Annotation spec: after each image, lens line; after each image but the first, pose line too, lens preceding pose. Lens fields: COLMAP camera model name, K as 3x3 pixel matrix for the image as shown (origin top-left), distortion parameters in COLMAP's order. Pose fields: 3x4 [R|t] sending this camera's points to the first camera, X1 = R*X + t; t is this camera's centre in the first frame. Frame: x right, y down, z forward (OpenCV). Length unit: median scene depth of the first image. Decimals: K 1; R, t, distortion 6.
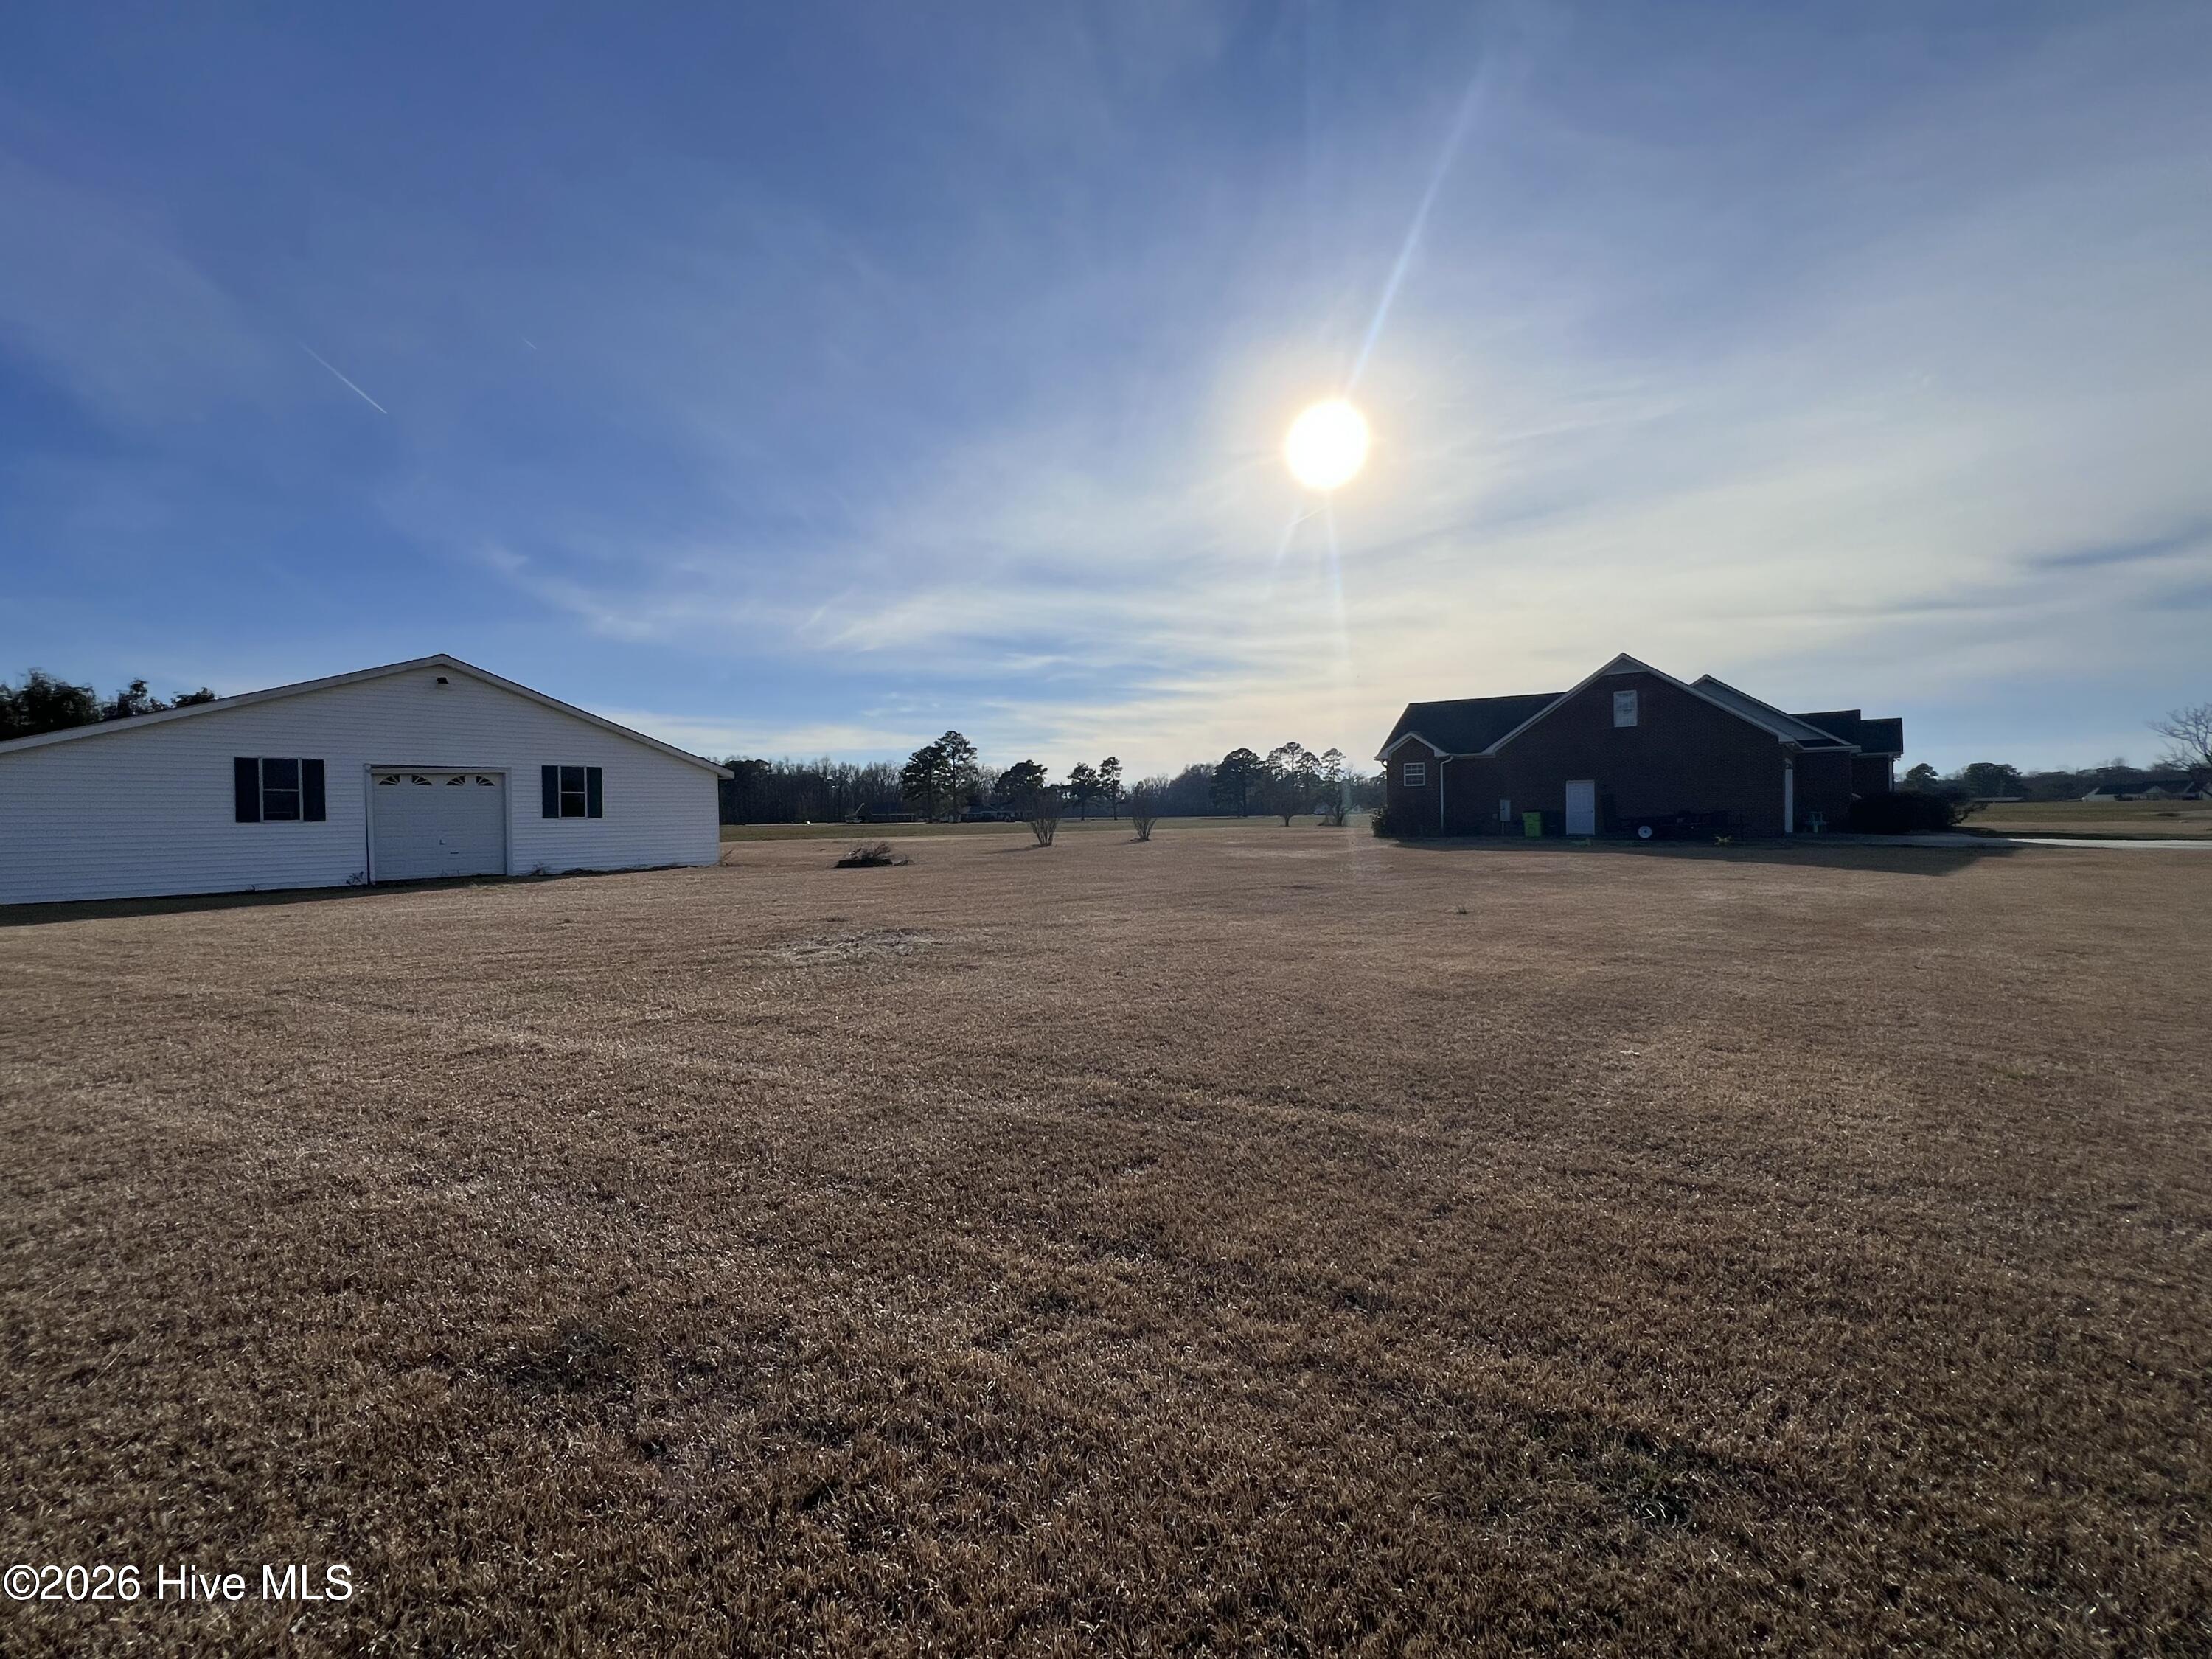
lens RADIAL K [[1026.3, 0, 1106.0], [0, 1026.3, 829.5], [0, 0, 1]] dist [0.002024, 0.000402]
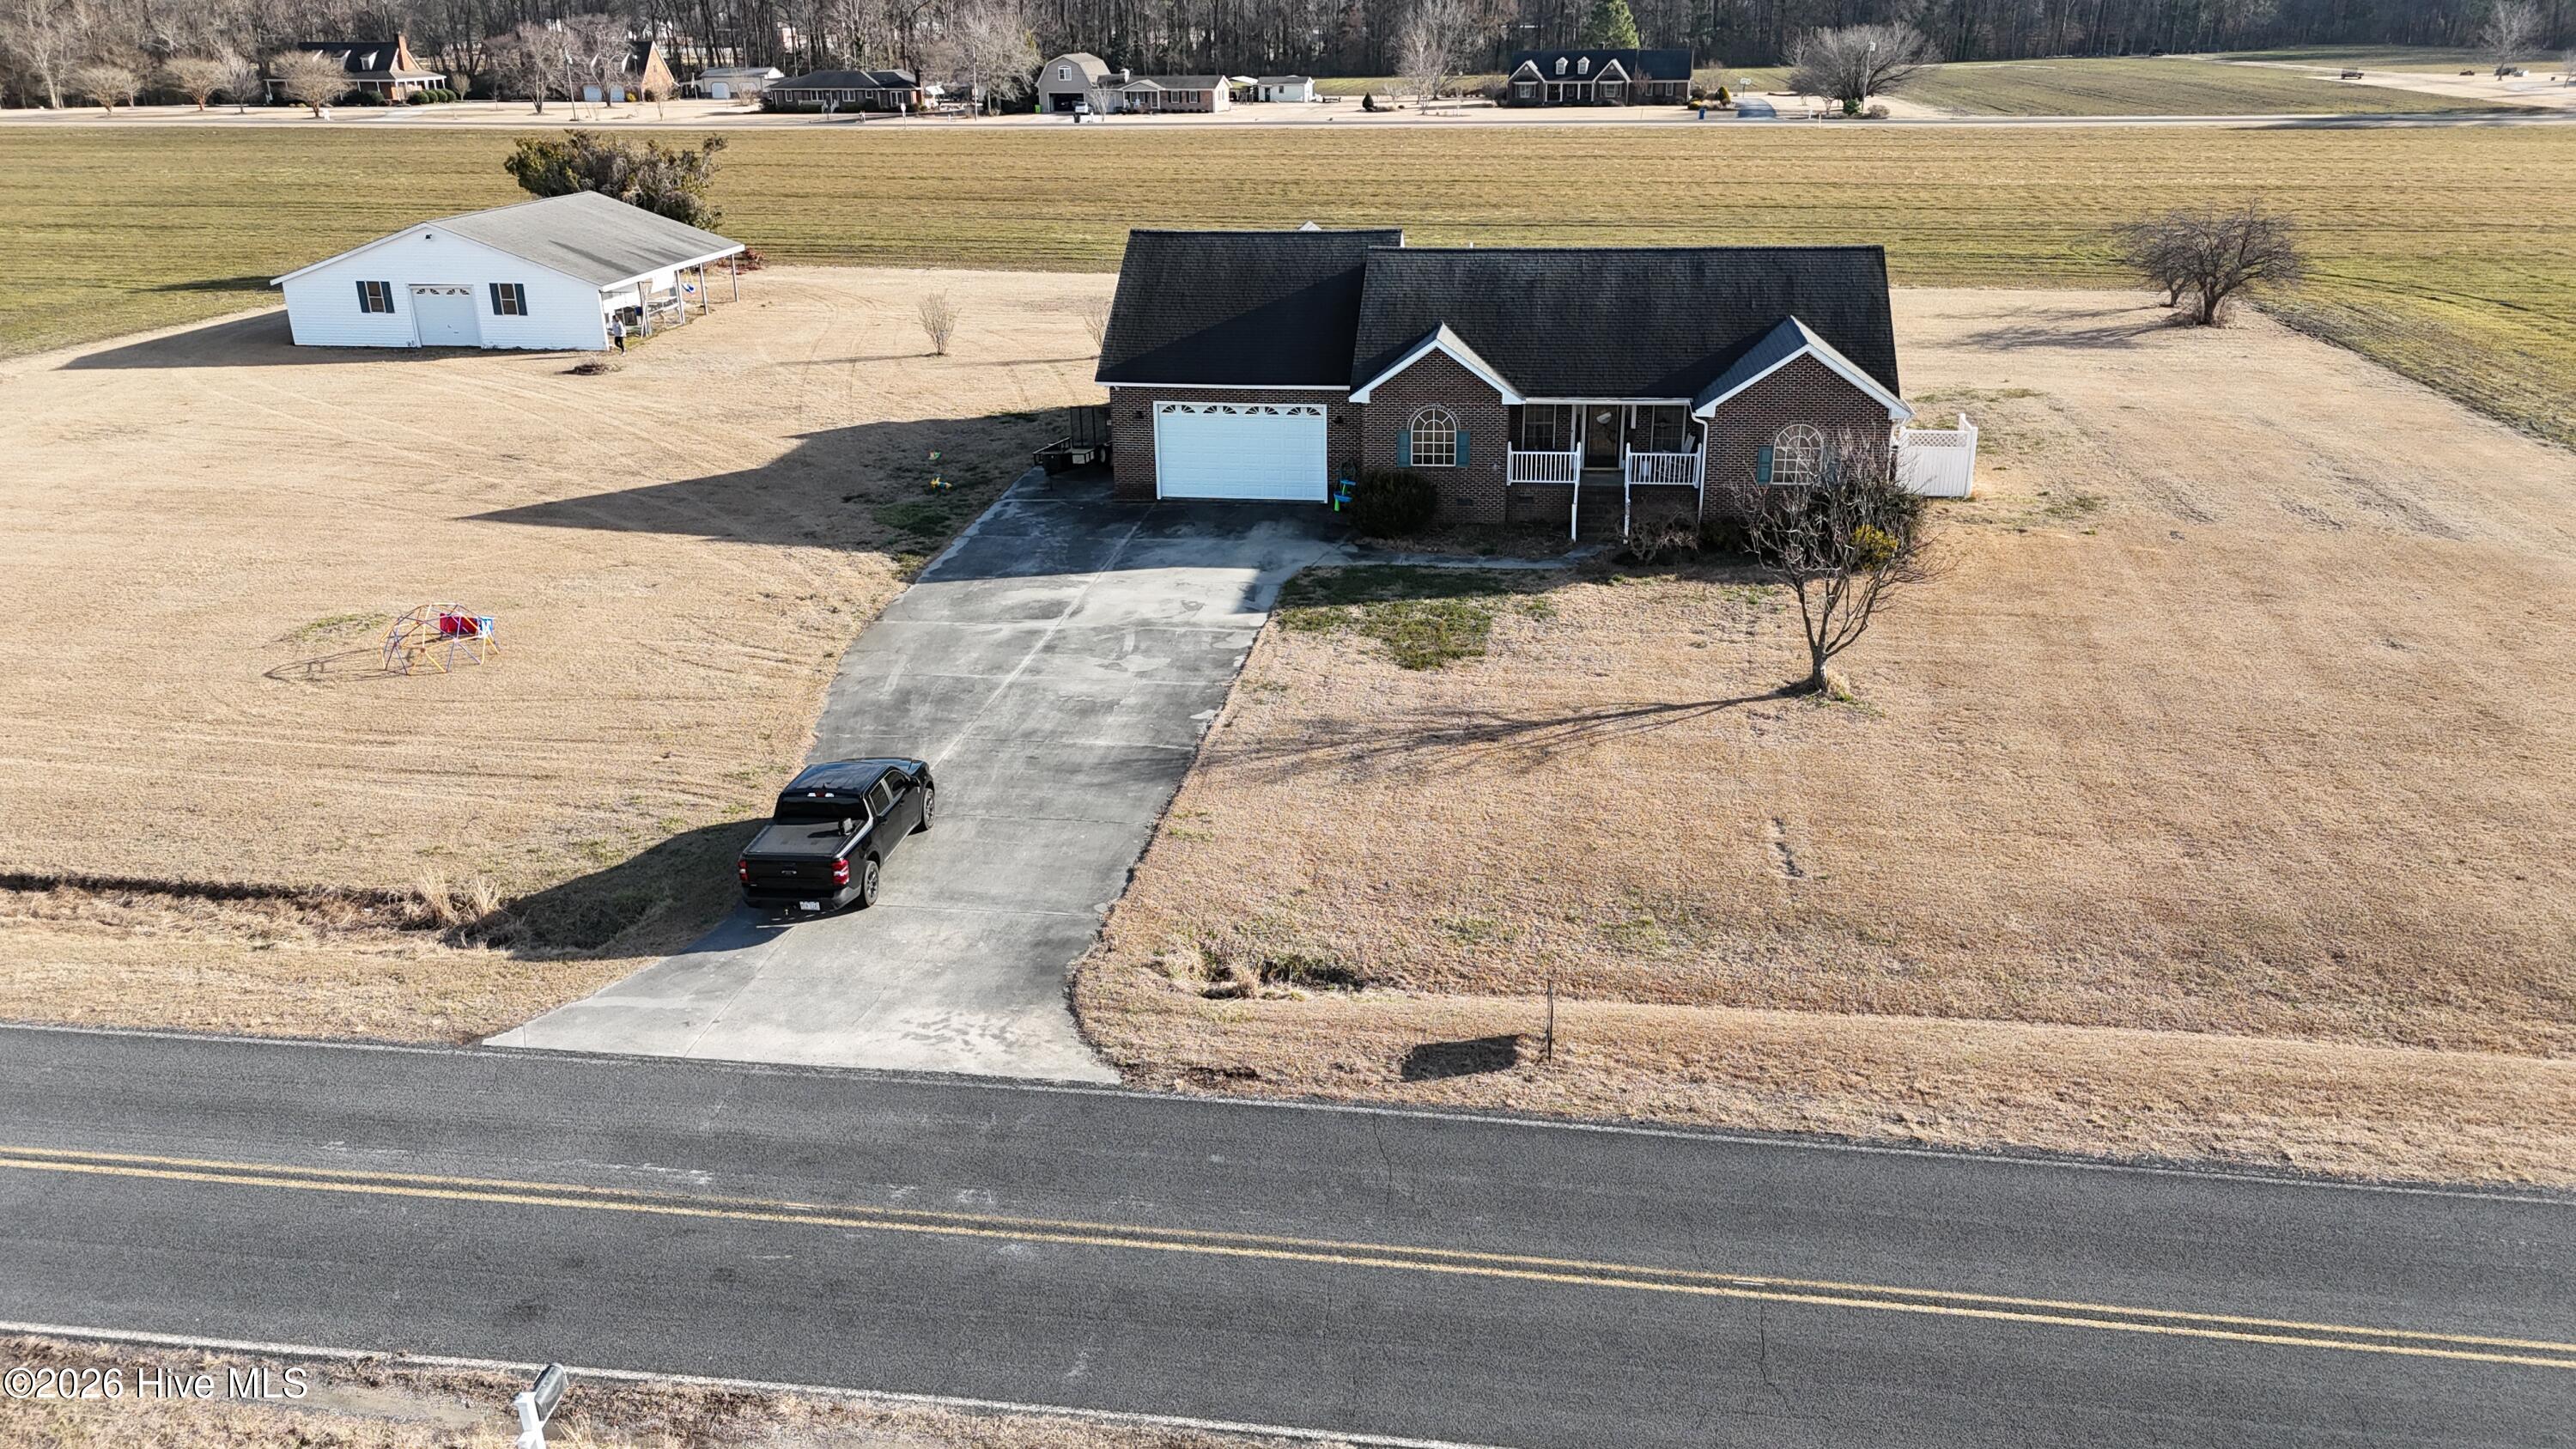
lens RADIAL K [[1845.9, 0, 1288.0], [0, 1845.9, 724.5], [0, 0, 1]] dist [0.098217, -0.082875]
pose [[0.516314, 0.311760, -0.797638, 0.598258], [-0.008048, 0.933110, 0.359501, -0.107396], [0.856362, -0.179196, 0.484286, 0.103961]]
